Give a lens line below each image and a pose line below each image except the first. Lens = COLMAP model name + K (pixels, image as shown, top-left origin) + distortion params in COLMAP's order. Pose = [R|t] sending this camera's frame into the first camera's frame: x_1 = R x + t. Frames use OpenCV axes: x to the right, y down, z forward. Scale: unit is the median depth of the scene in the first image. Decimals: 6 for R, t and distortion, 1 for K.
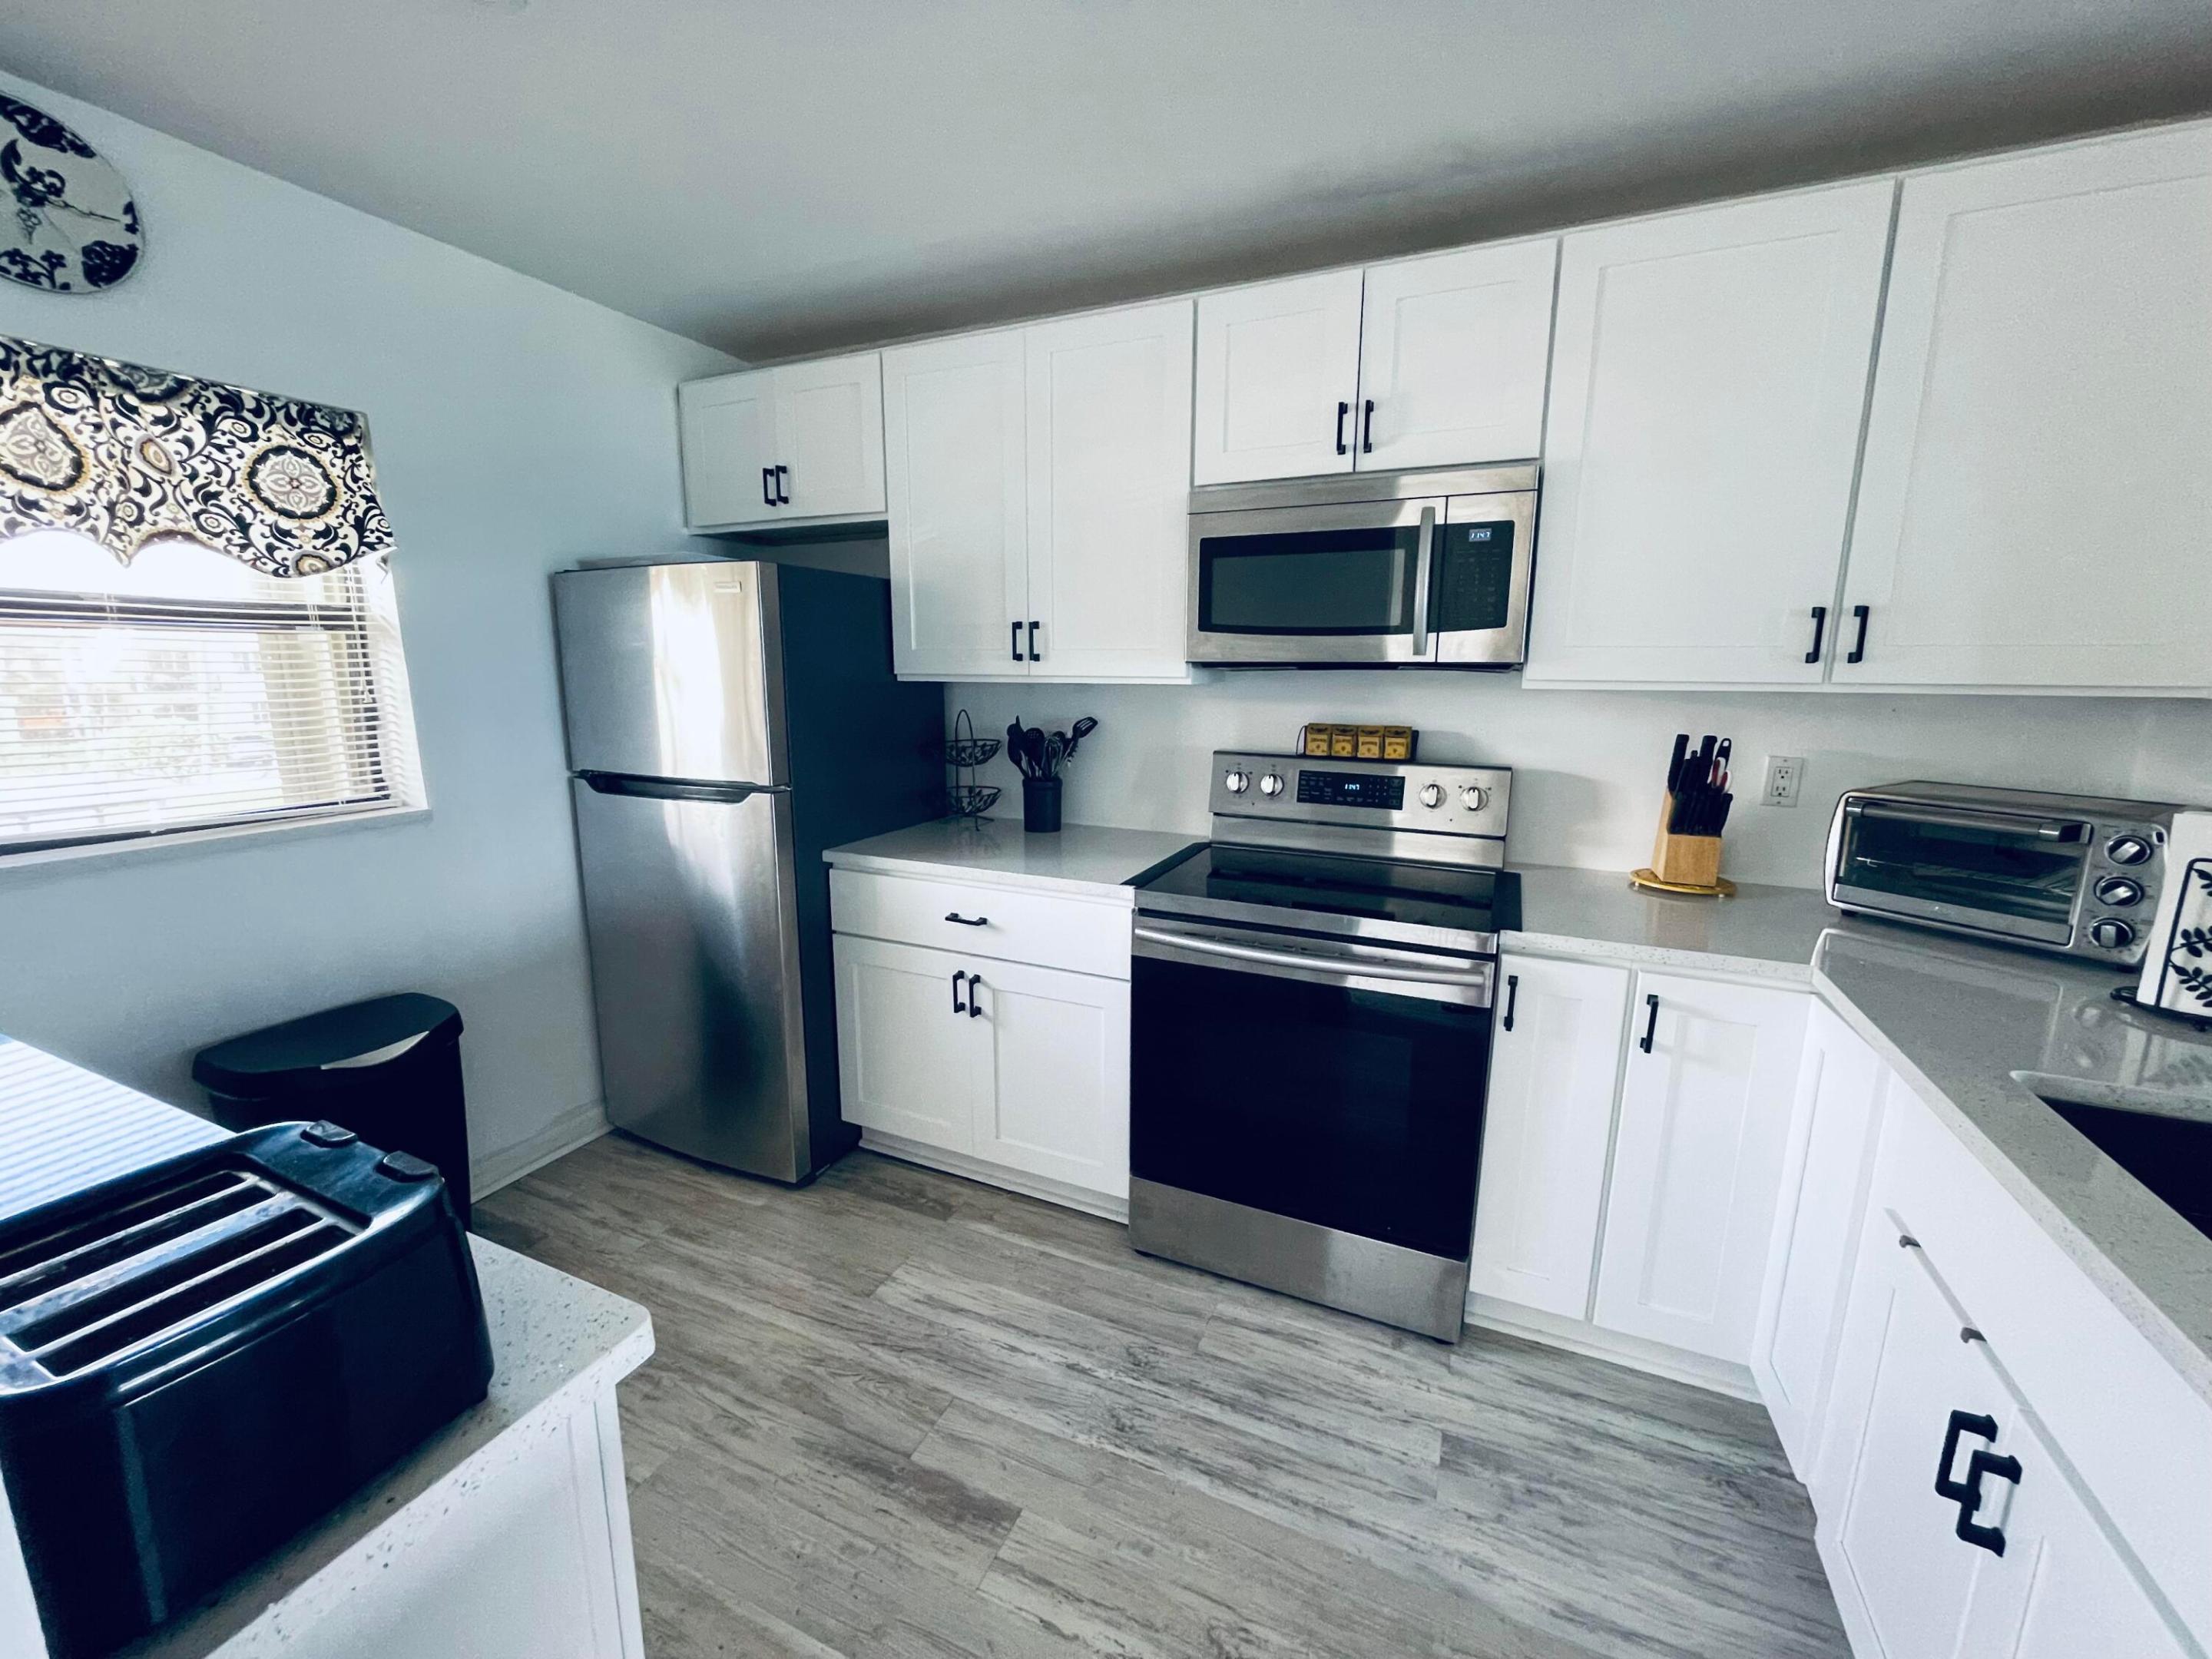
lens RADIAL K [[888.3, 0, 1105.9], [0, 888.3, 824.7], [0, 0, 1]] dist [-0.001832, -0.000468]
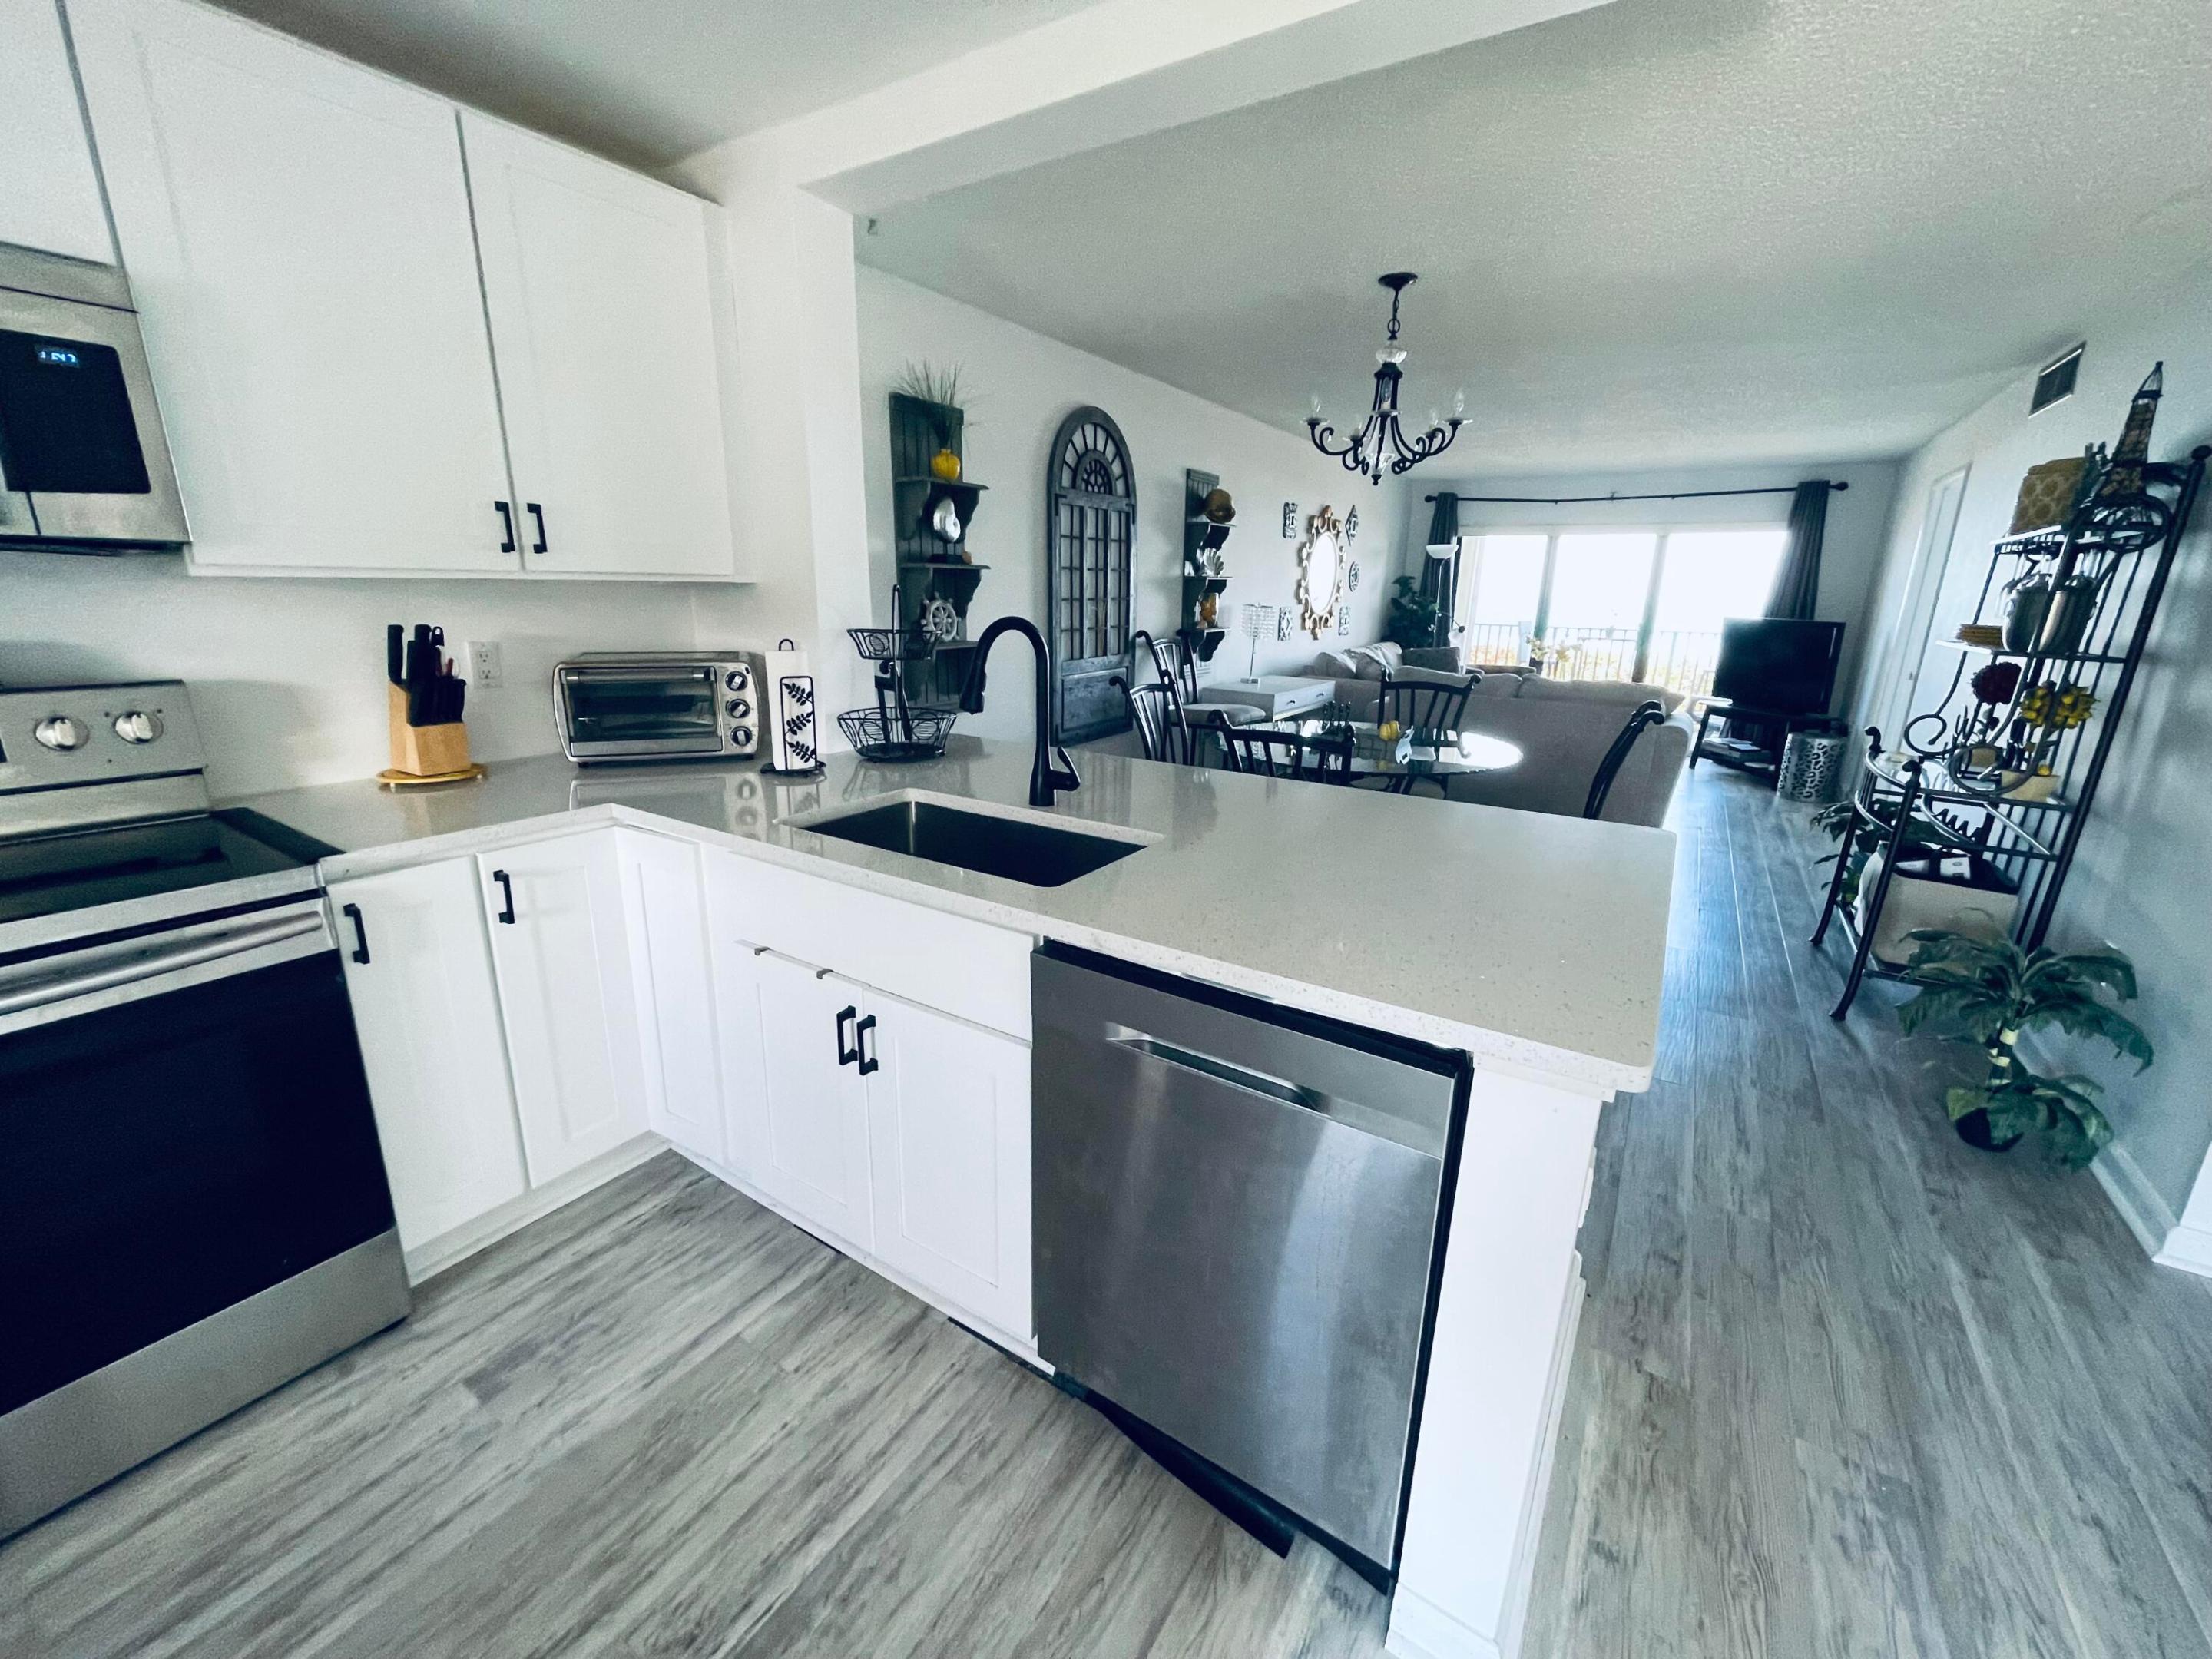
lens RADIAL K [[888.3, 0, 1106.3], [0, 888.3, 822.6], [0, 0, 1]] dist [-0.001832, -0.000468]
pose [[0.152445, -0.257236, 0.954249, -0.223956], [0.159646, 0.959263, 0.233083, 0.004903], [-0.975333, 0.116809, 0.187301, 0.074651]]
